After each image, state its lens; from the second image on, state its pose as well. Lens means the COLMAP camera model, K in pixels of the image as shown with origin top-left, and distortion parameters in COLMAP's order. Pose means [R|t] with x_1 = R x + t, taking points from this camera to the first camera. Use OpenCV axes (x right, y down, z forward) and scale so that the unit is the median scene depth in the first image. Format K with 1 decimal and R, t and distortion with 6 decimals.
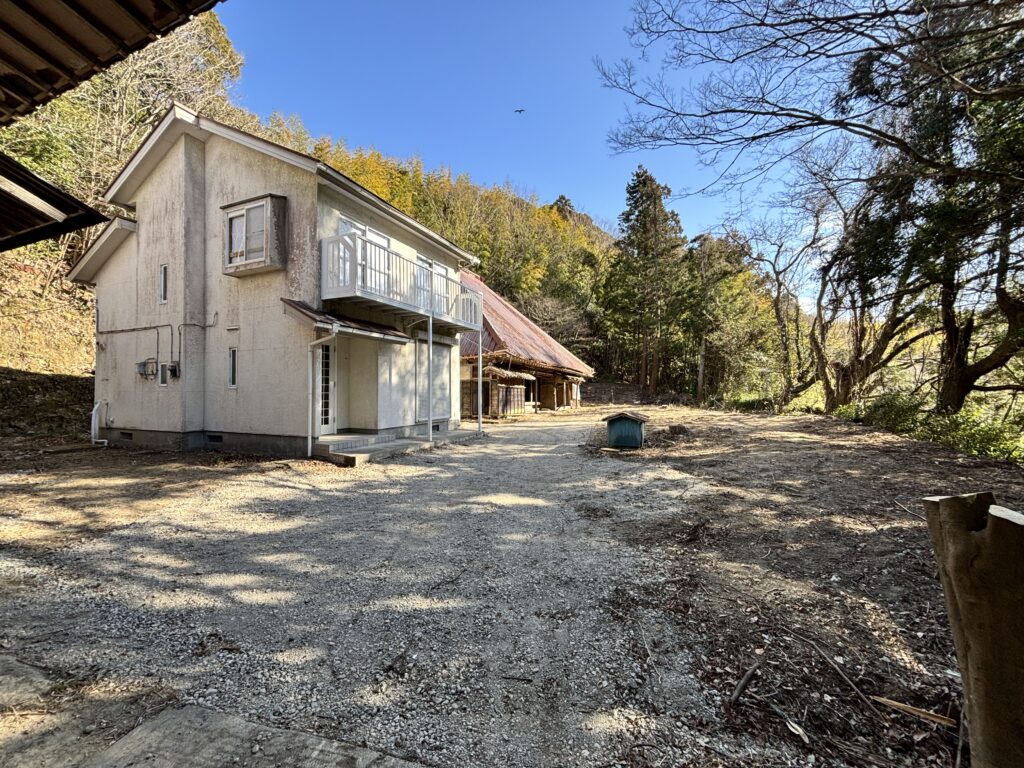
lens RADIAL K [[414.8, 0, 512.0], [0, 414.8, 384.0], [0, 0, 1]] dist [0.002757, 0.000202]
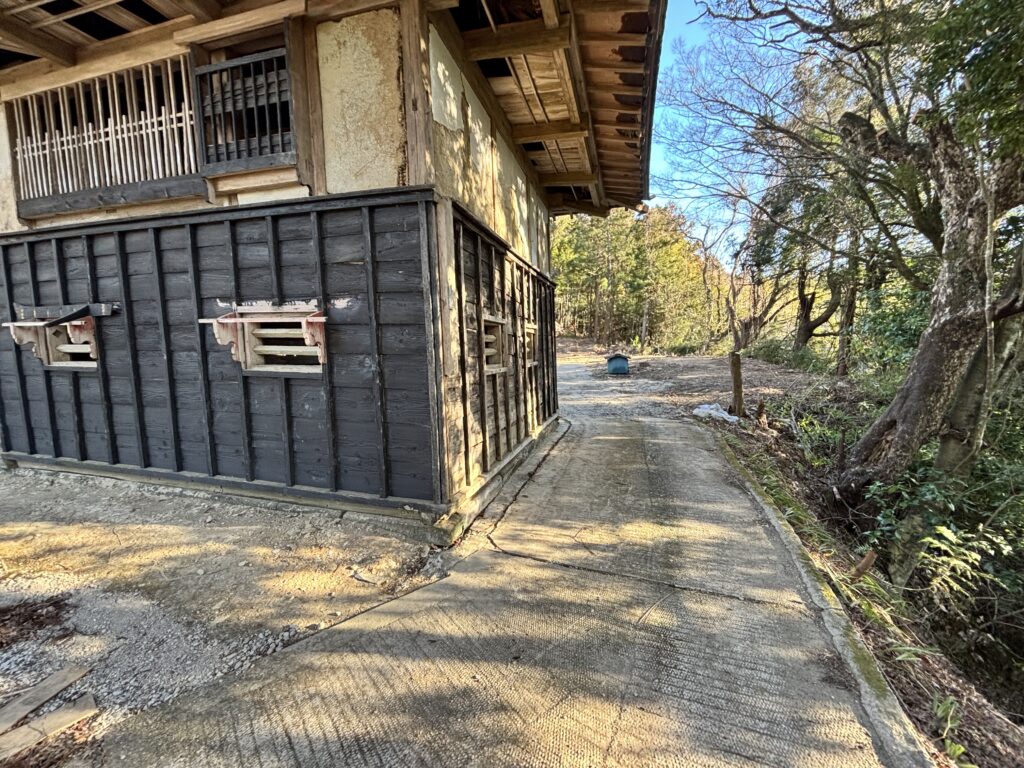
lens RADIAL K [[411.7, 0, 511.4], [0, 411.7, 388.0], [0, 0, 1]] dist [0.000413, 0.000039]
pose [[0.990182, -0.036127, 0.135034, -0.290692], [0.020203, 0.992869, 0.117490, 0.002429], [-0.138315, -0.113608, 0.983851, -0.445909]]
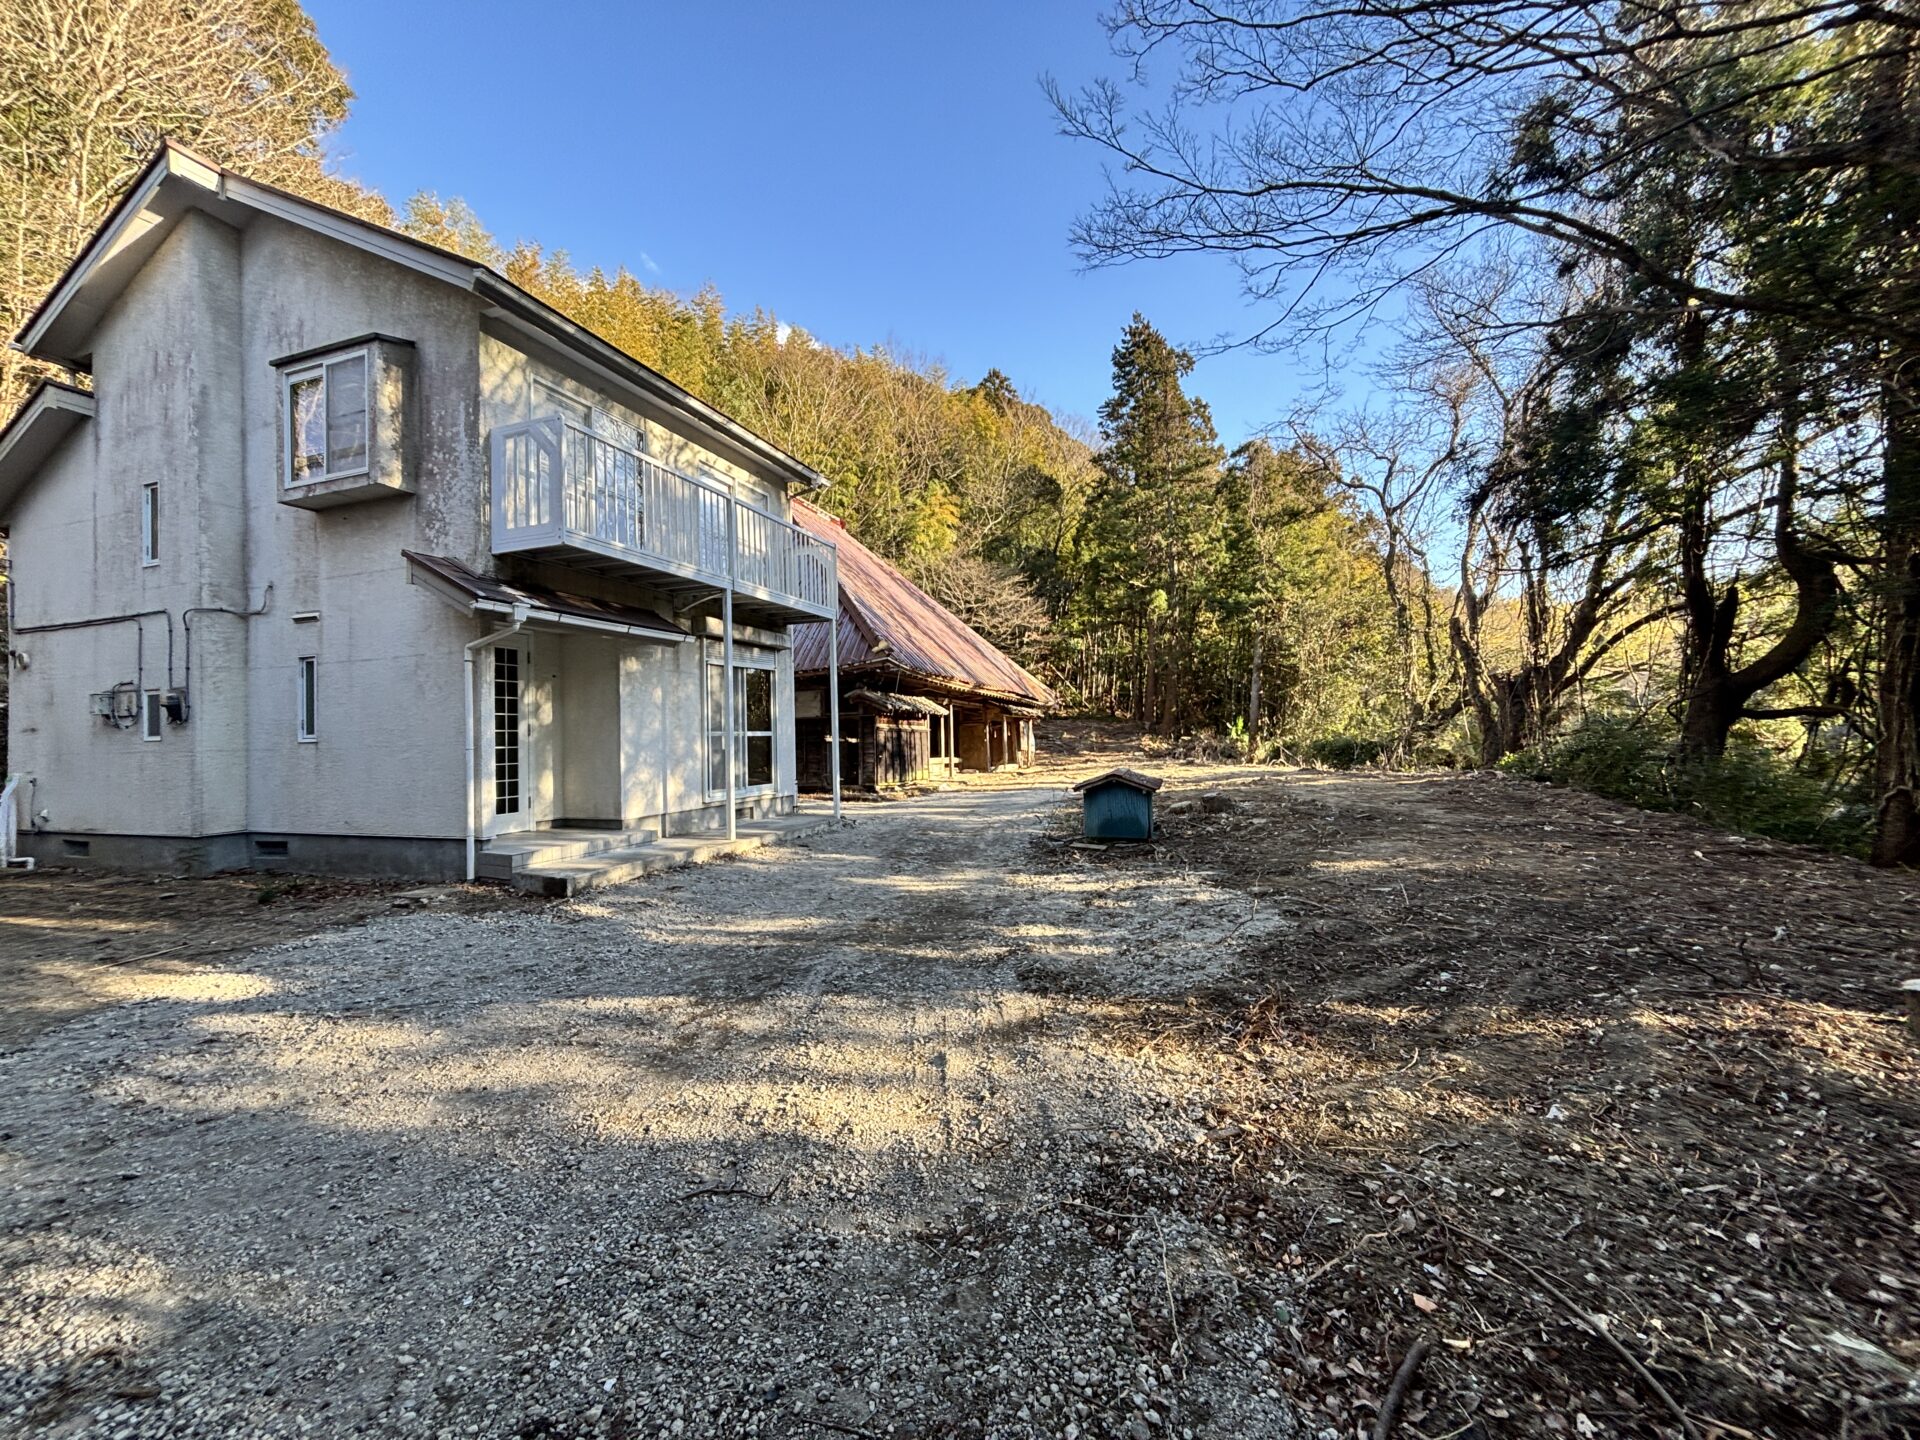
lens RADIAL K [[777.8, 0, 960.0], [0, 777.8, 720.0], [0, 0, 1]] dist [0.002757, 0.000202]
pose [[0.997649, -0.019204, 0.065788, 0.013393], [0.019620, 0.999791, -0.005684, 0.003476], [-0.065665, 0.006961, 0.997817, 0.040848]]
